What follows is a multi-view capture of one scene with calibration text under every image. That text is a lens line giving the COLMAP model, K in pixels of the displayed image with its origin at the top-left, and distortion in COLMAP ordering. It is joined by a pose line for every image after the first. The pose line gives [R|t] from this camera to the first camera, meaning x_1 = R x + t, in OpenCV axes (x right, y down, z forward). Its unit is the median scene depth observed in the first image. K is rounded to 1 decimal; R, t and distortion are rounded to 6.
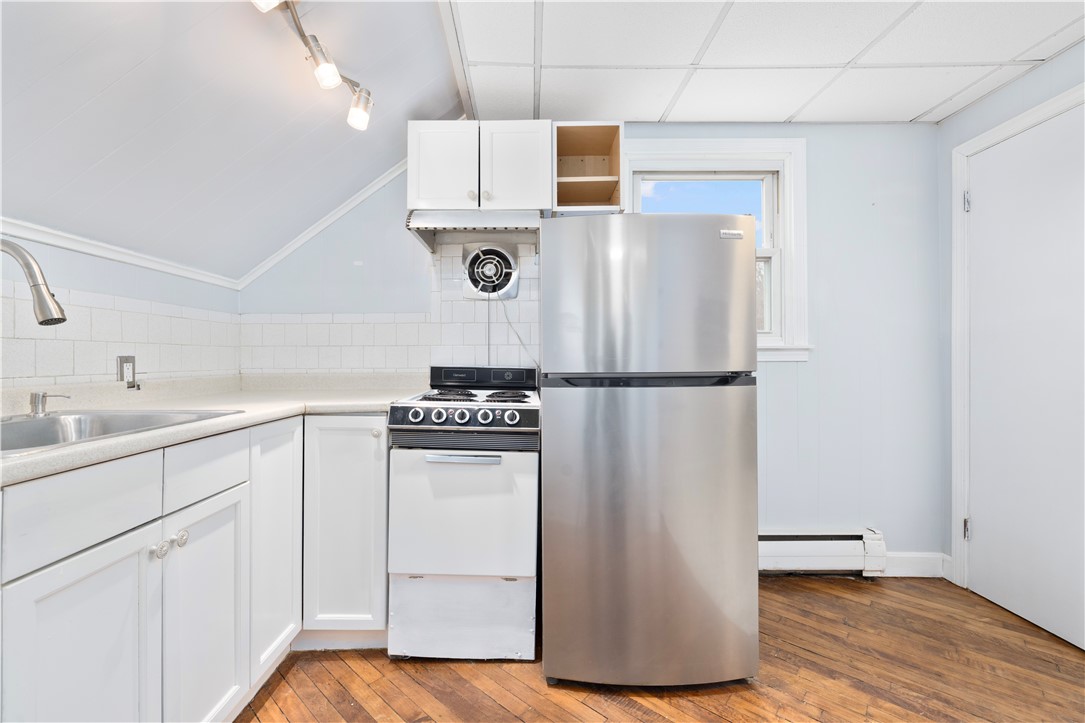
lens RADIAL K [[451.9, 0, 528.1], [0, 451.9, 359.4], [0, 0, 1]] dist [-0.003005, -0.000044]
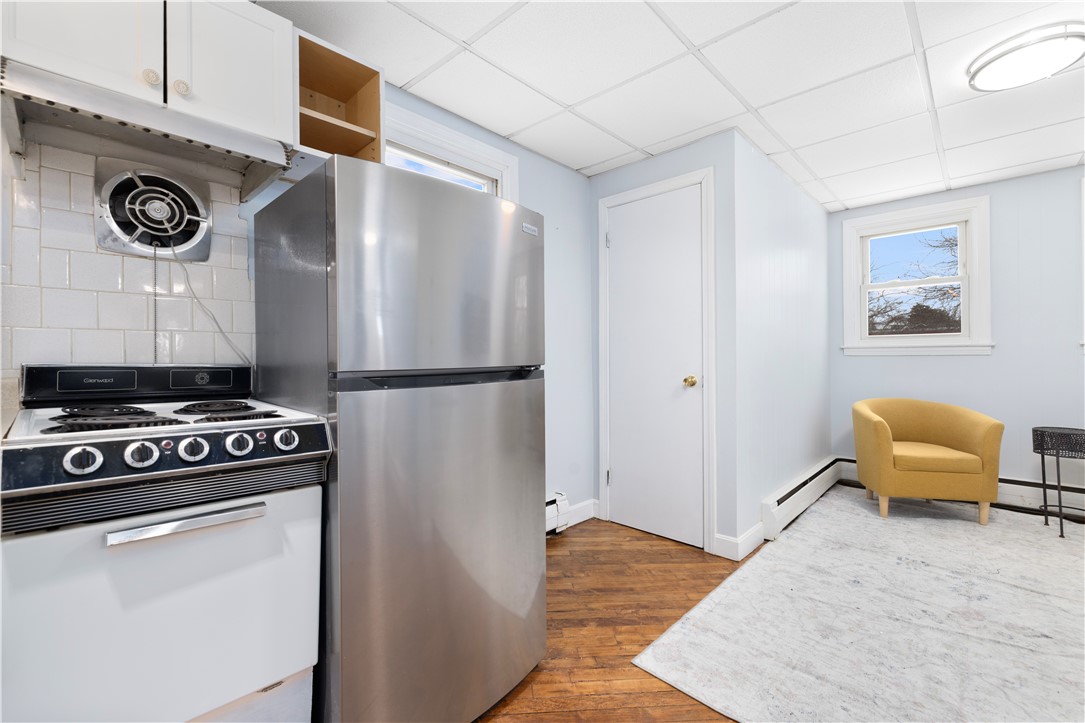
lens RADIAL K [[458.1, 0, 538.7], [0, 458.1, 354.6], [0, 0, 1]] dist [-0.001624, -0.000110]
pose [[0.685162, 0.000750, 0.728390, -0.233025], [0.001716, 0.999995, -0.002645, 0.004834], [-0.728389, 0.003062, 0.685157, 0.232057]]
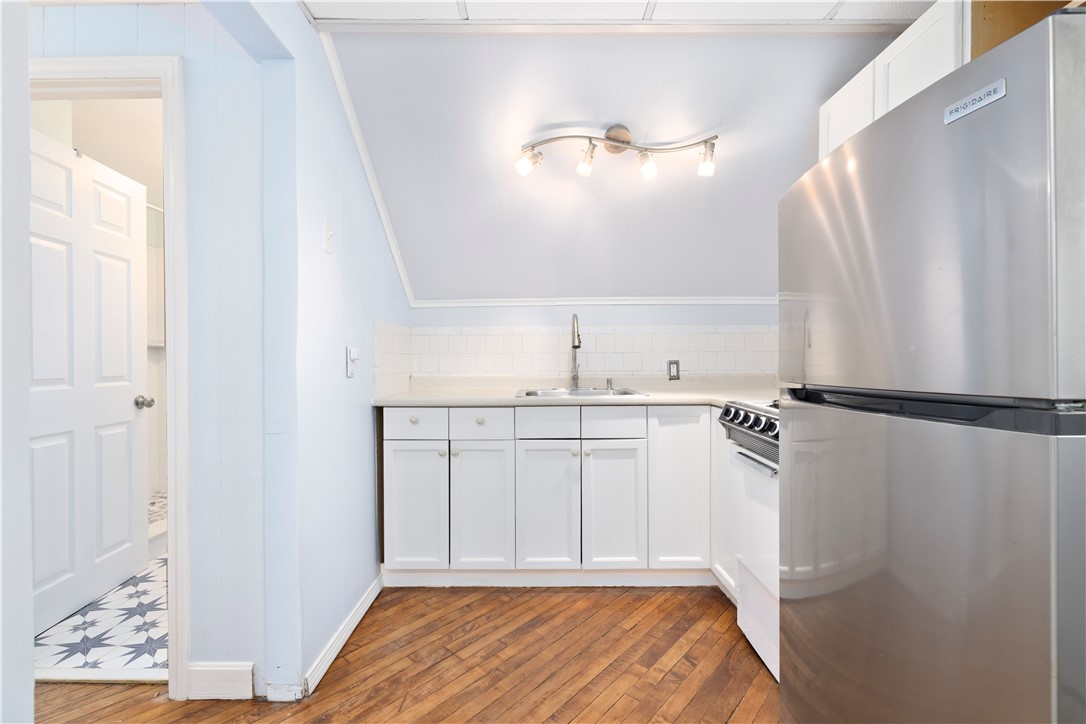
lens RADIAL K [[464.9, 0, 539.1], [0, 464.9, 364.4], [0, 0, 1]] dist [0.000336, 0.000037]
pose [[0.008304, 0.009441, -0.999921, 0.762511], [0.004390, 0.999945, 0.009478, -0.009748], [0.999956, -0.004468, 0.008262, 0.447340]]
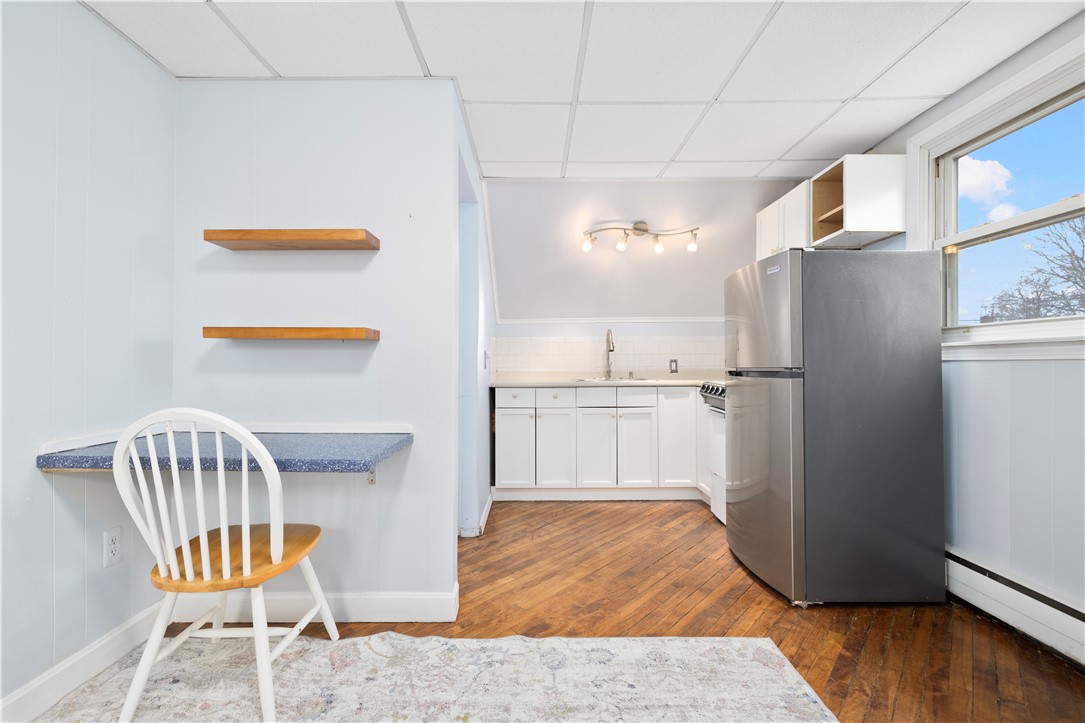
lens RADIAL K [[472.9, 0, 539.6], [0, 472.9, 363.0], [0, 0, 1]] dist [0.000484, 0.000092]
pose [[0.014079, -0.000552, -0.999901, 1.562260], [0.004453, 0.999990, -0.000489, 0.008359], [0.999891, -0.004446, 0.014081, 0.208180]]
